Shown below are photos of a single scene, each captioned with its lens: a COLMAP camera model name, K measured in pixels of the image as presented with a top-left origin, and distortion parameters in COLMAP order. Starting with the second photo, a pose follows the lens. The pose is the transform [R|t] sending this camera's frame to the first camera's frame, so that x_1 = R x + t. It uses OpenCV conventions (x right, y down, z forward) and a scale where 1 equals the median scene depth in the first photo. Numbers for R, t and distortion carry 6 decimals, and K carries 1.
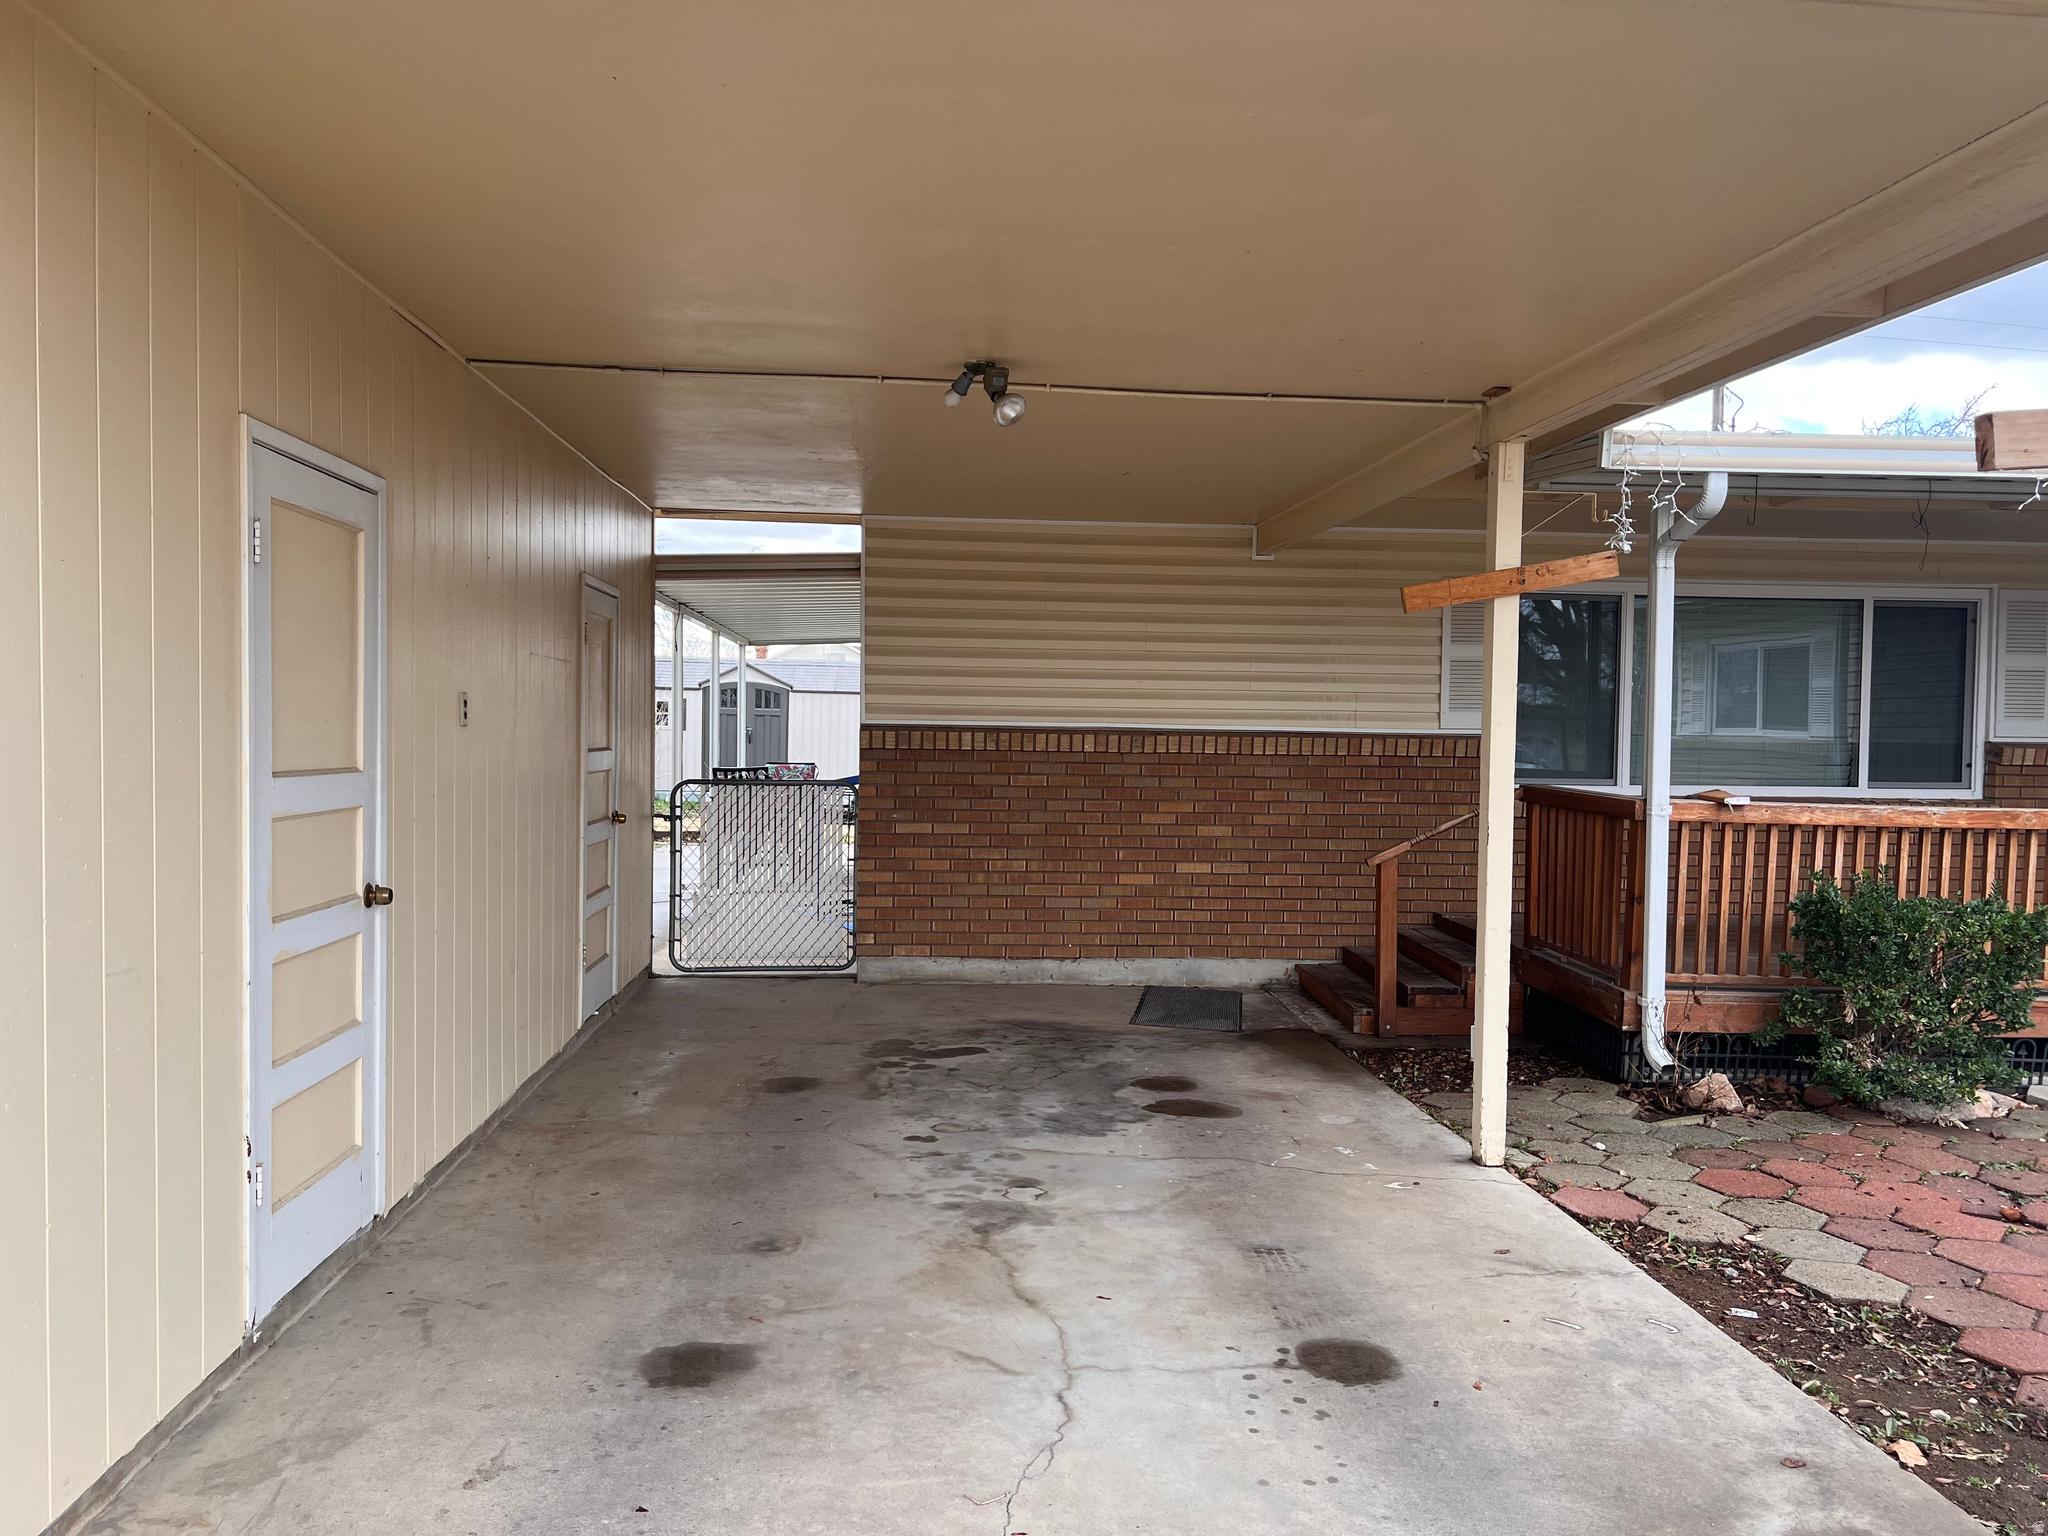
lens RADIAL K [[1545.6, 0, 1019.4], [0, 1545.6, 776.6], [0, 0, 1]] dist [0.049109, -0.047957]
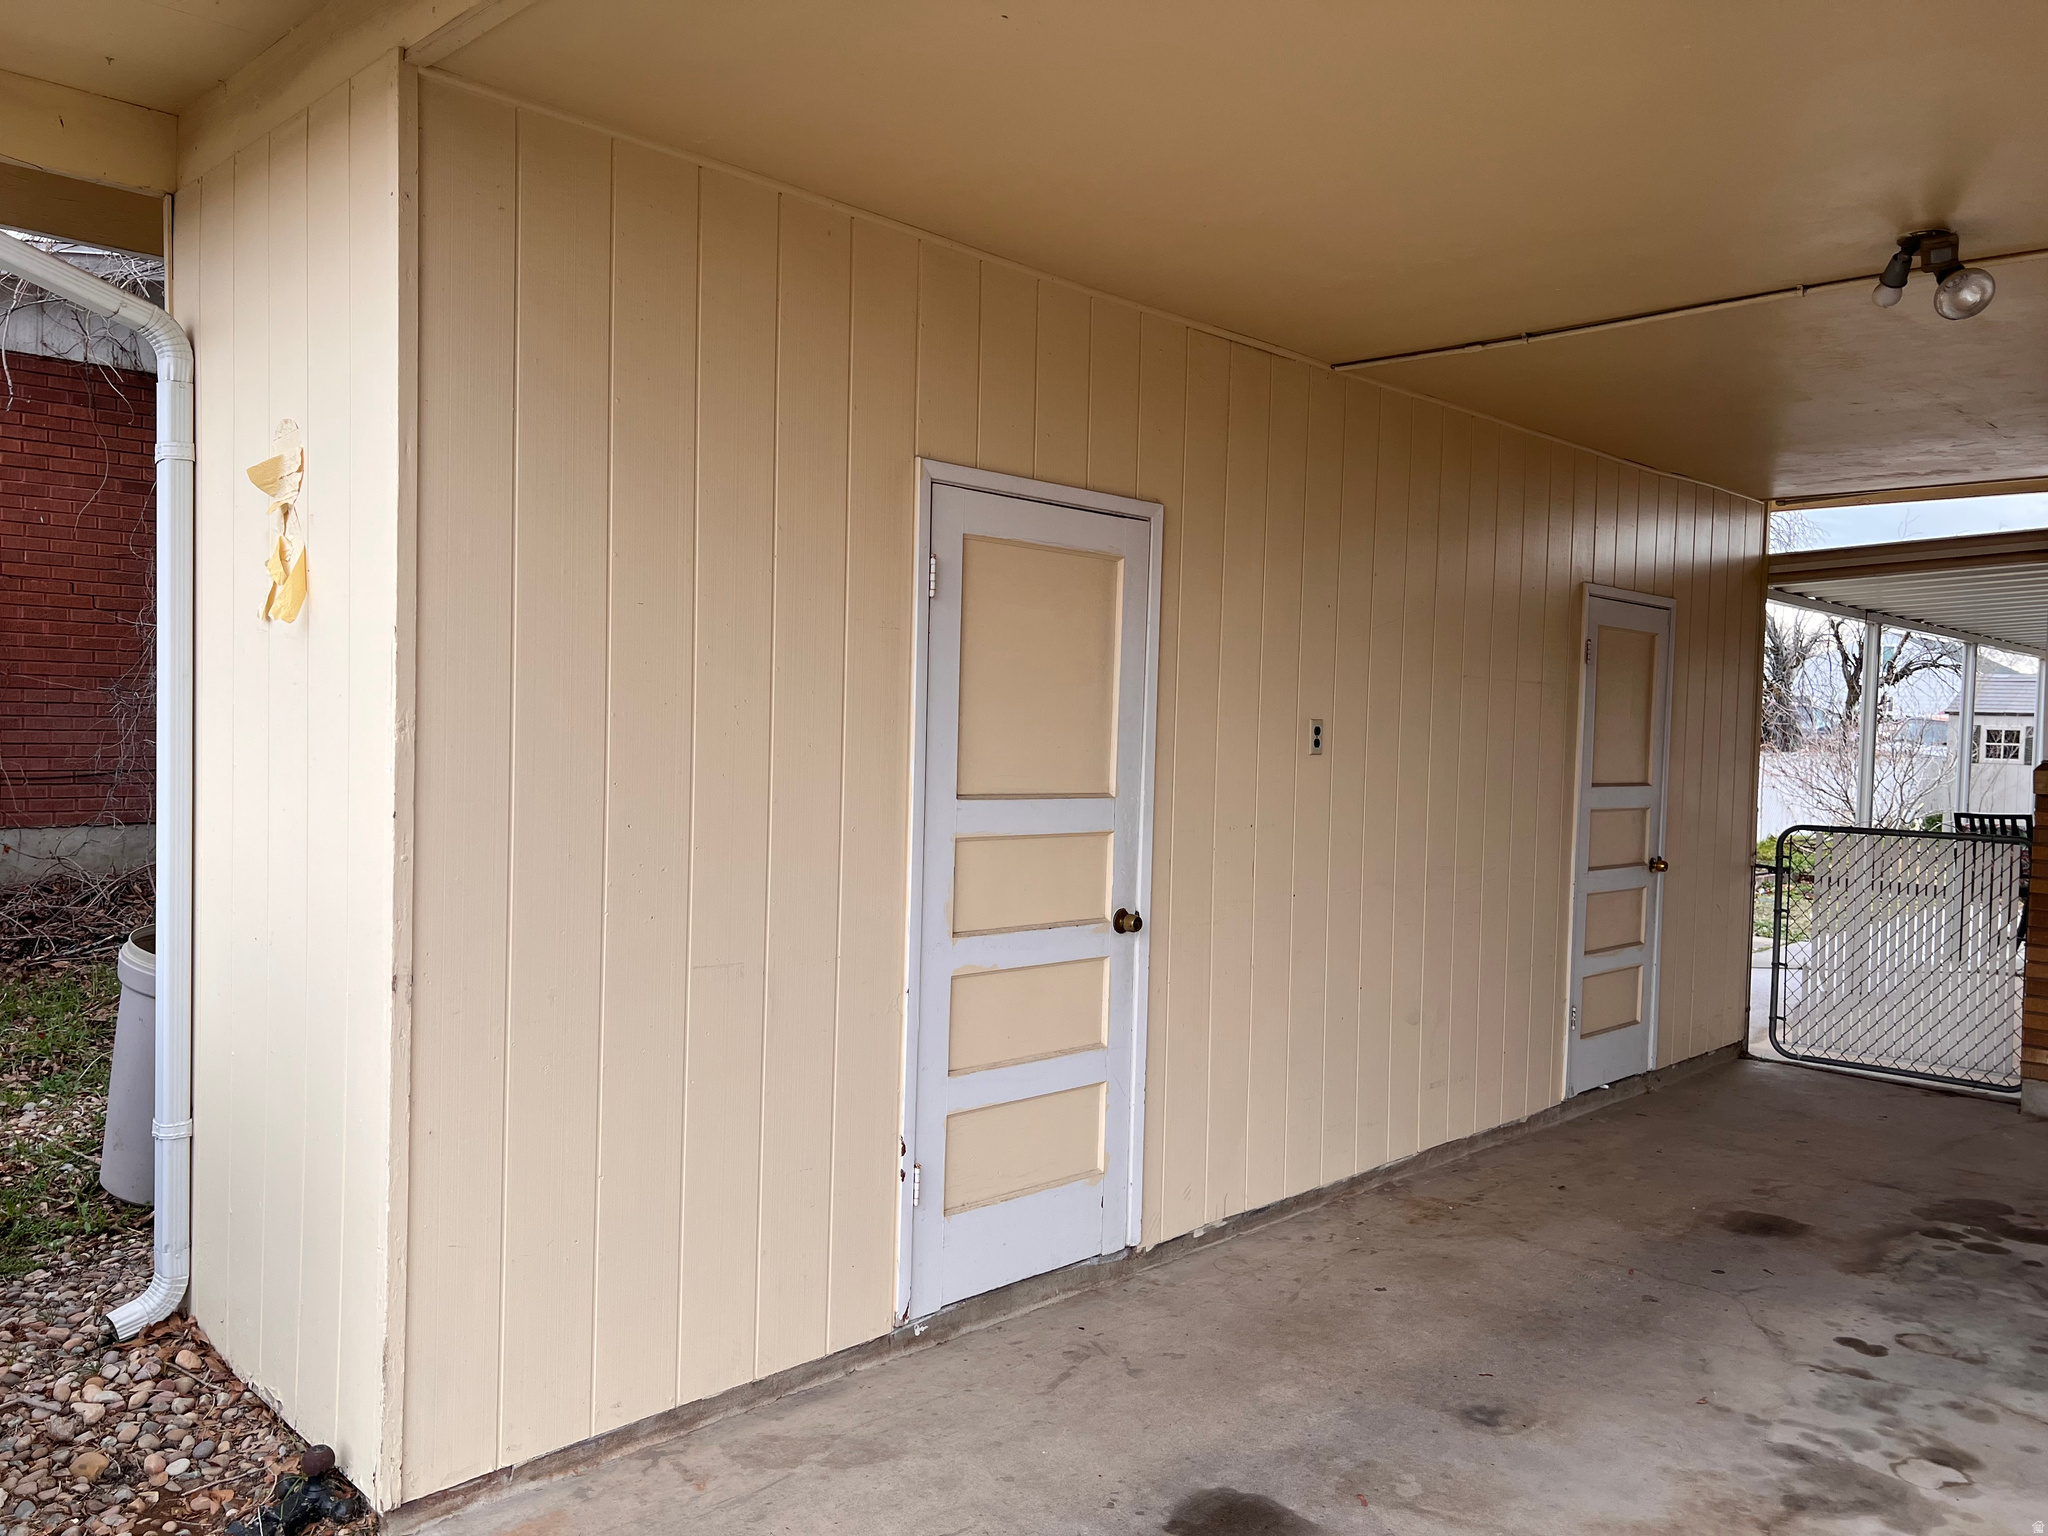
lens RADIAL K [[1545.6, 0, 1019.4], [0, 1545.6, 776.6], [0, 0, 1]] dist [0.049109, -0.047957]
pose [[0.656430, 0.030807, -0.753758, 0.241657], [-0.043648, 0.999043, 0.002820, -0.014059], [0.753123, 0.031048, 0.657147, 0.255746]]
